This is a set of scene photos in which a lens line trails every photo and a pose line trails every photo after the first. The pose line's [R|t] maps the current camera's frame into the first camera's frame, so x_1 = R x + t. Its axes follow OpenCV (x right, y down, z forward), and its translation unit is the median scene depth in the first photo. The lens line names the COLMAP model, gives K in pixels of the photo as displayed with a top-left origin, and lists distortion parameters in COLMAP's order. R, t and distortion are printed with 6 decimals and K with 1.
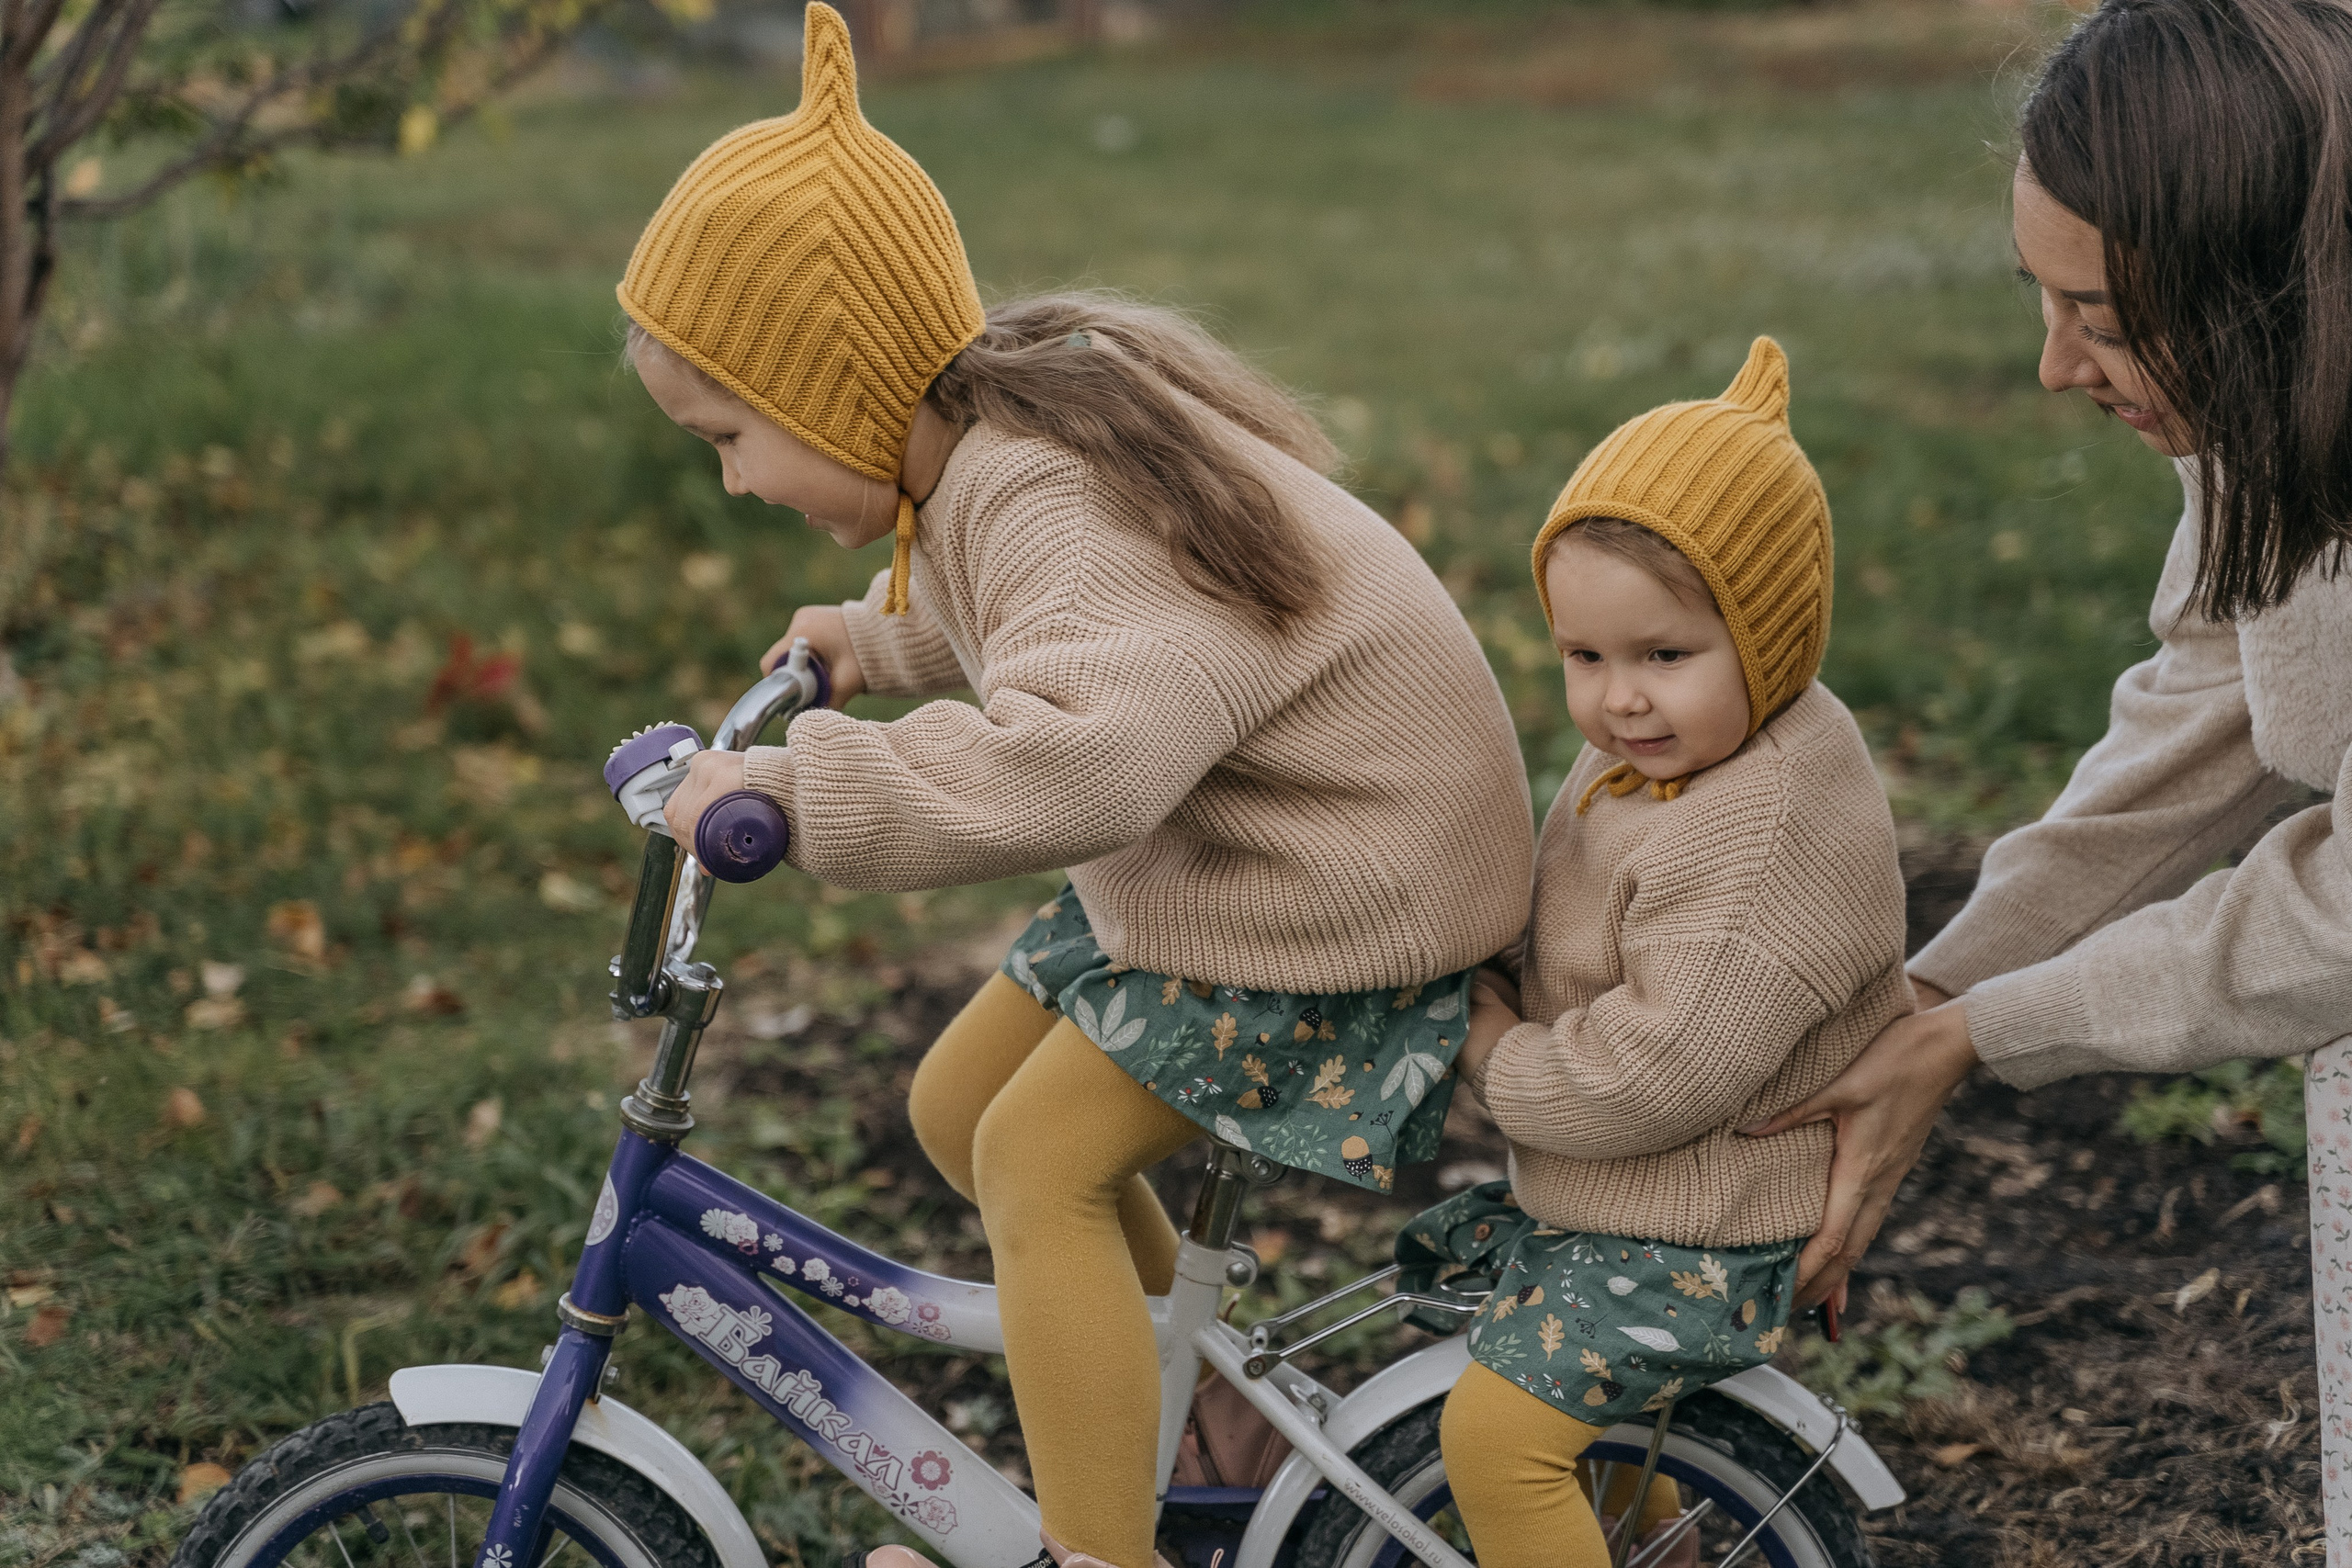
lens RADIAL K [[5144.0, 0, 1176.0], [0, 5144.0, 784.0], [0, 0, 1]] dist [0.301235, 0.647393]
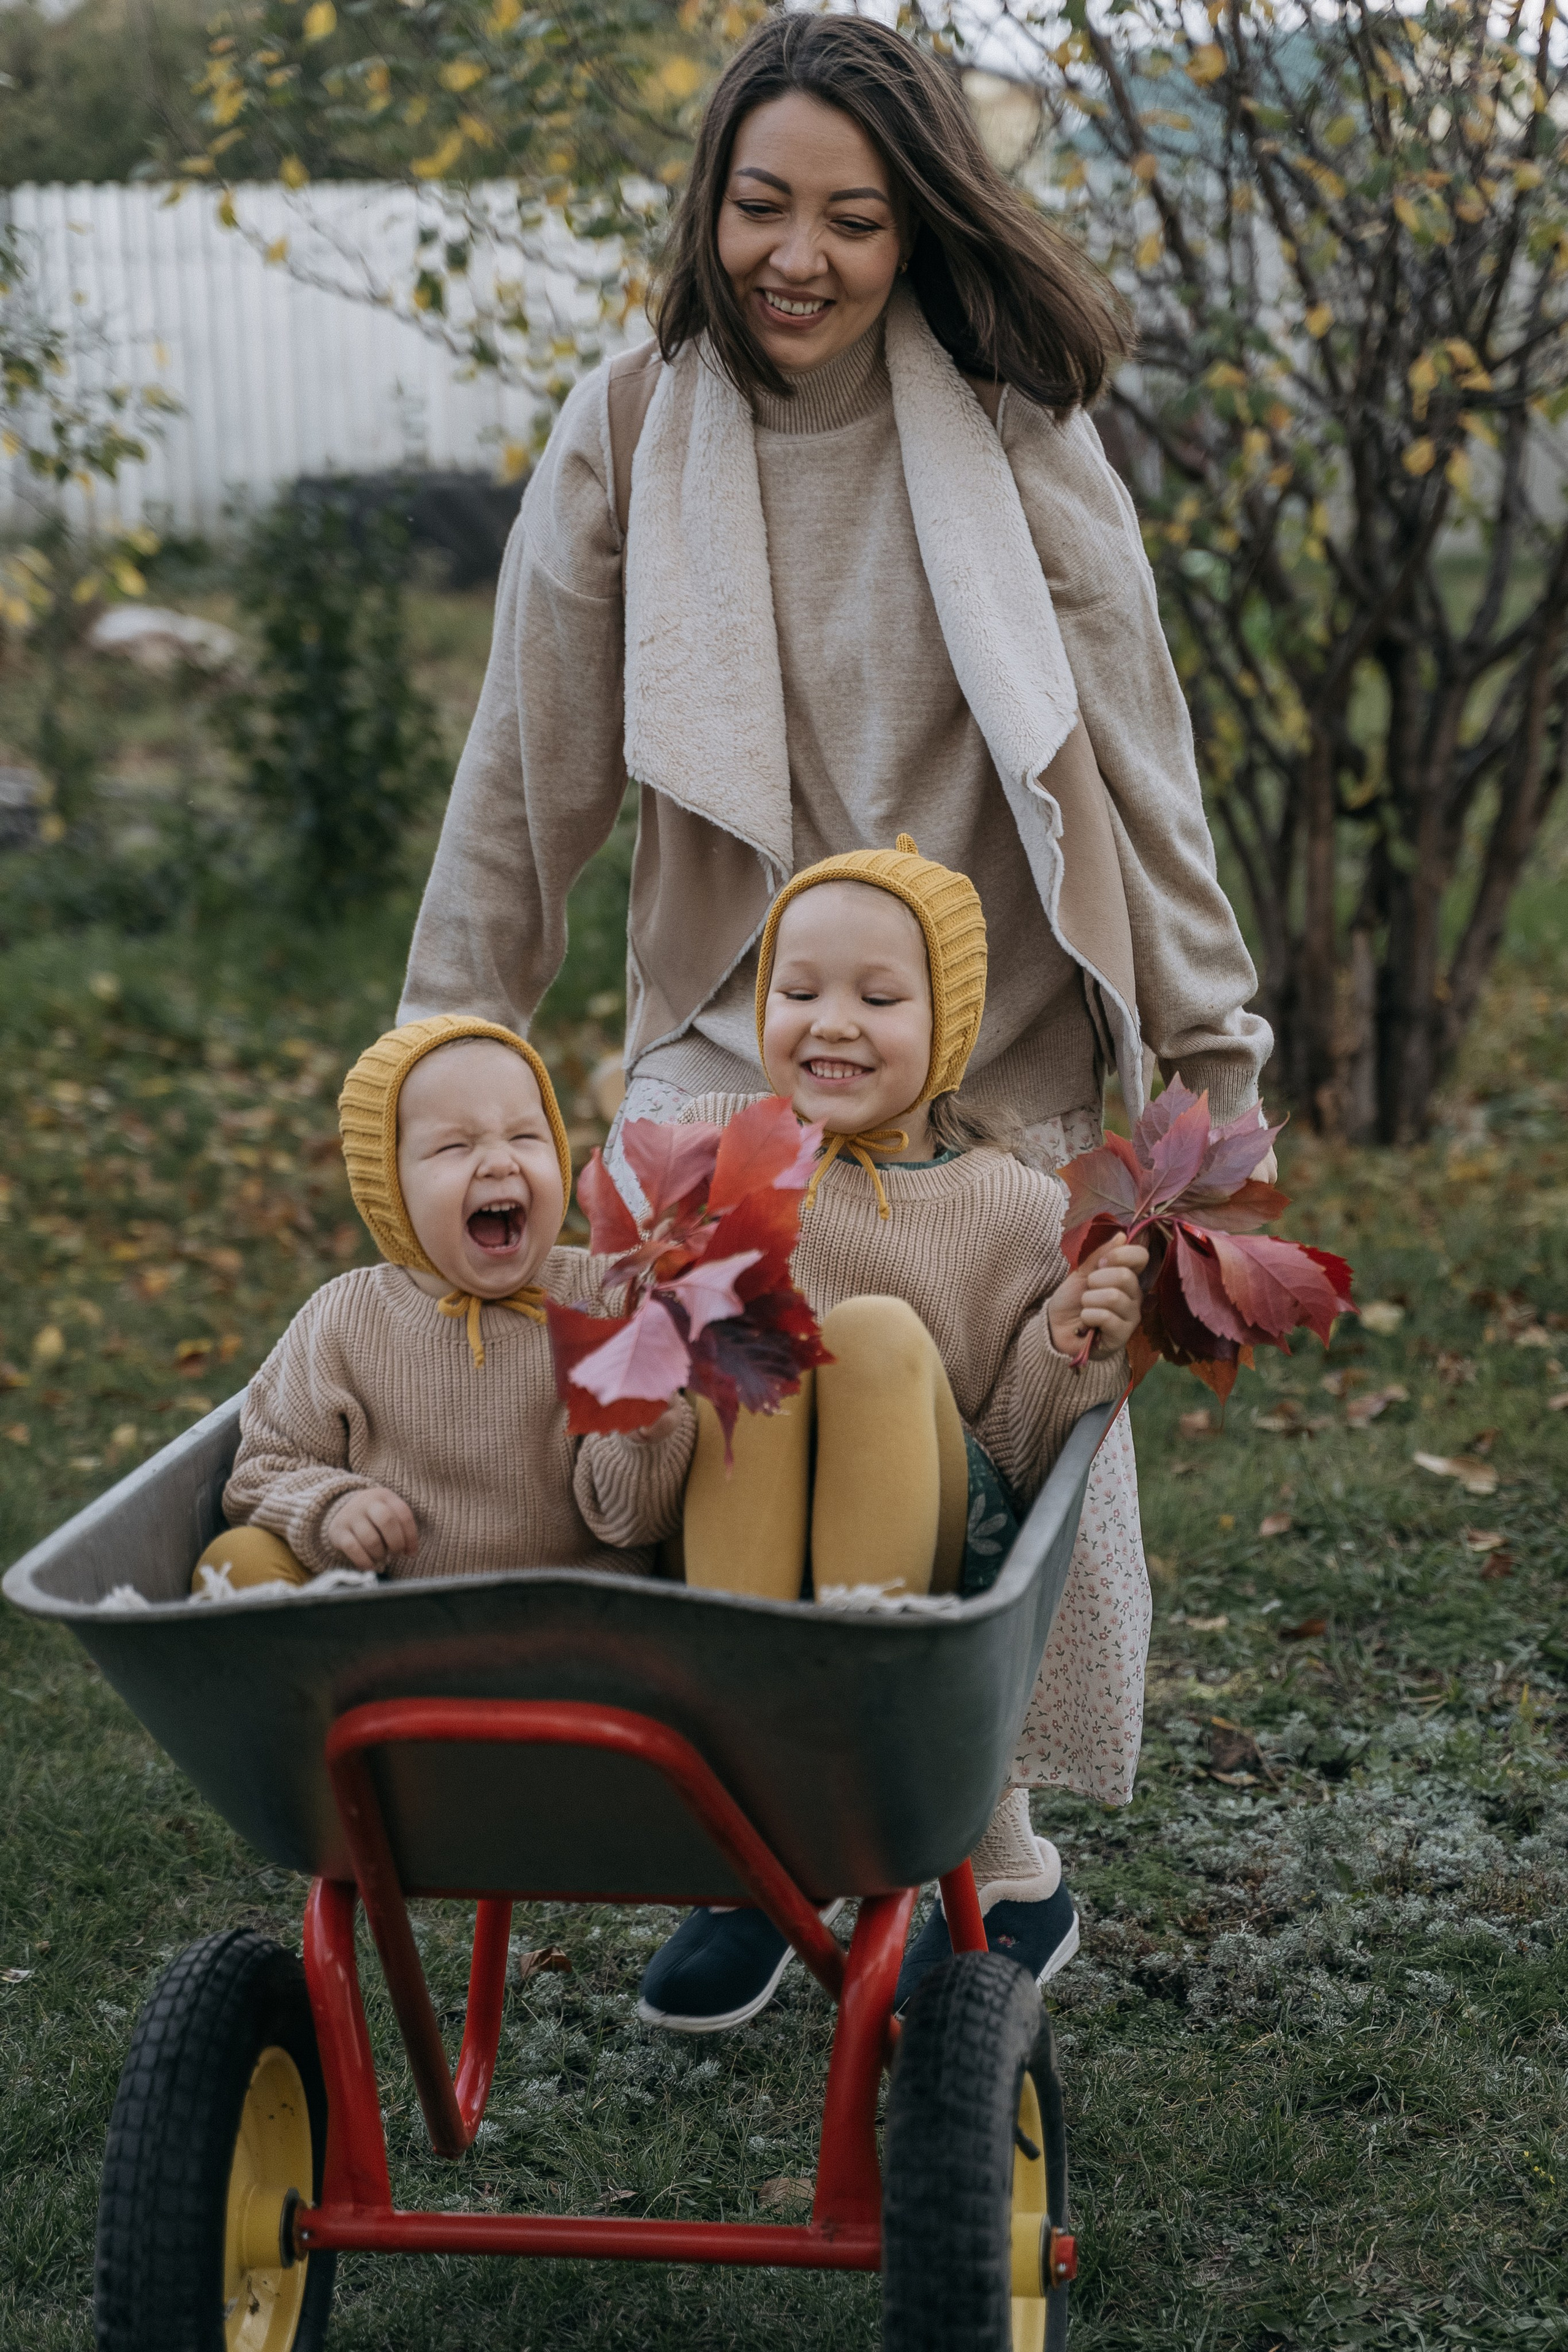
lens RADIAL K [[5144.5, 0, 784.0], [0, 5144.5, 1176.0], [0, 0, 1]] dist [0.301235, 0.647393]
pose [[0.936274, 0.103931, -0.335544, 0.030739], [-0.114609, 0.993337, -0.012119, 0.033305], [0.332049, 0.049803, 0.941947, -0.211474]]
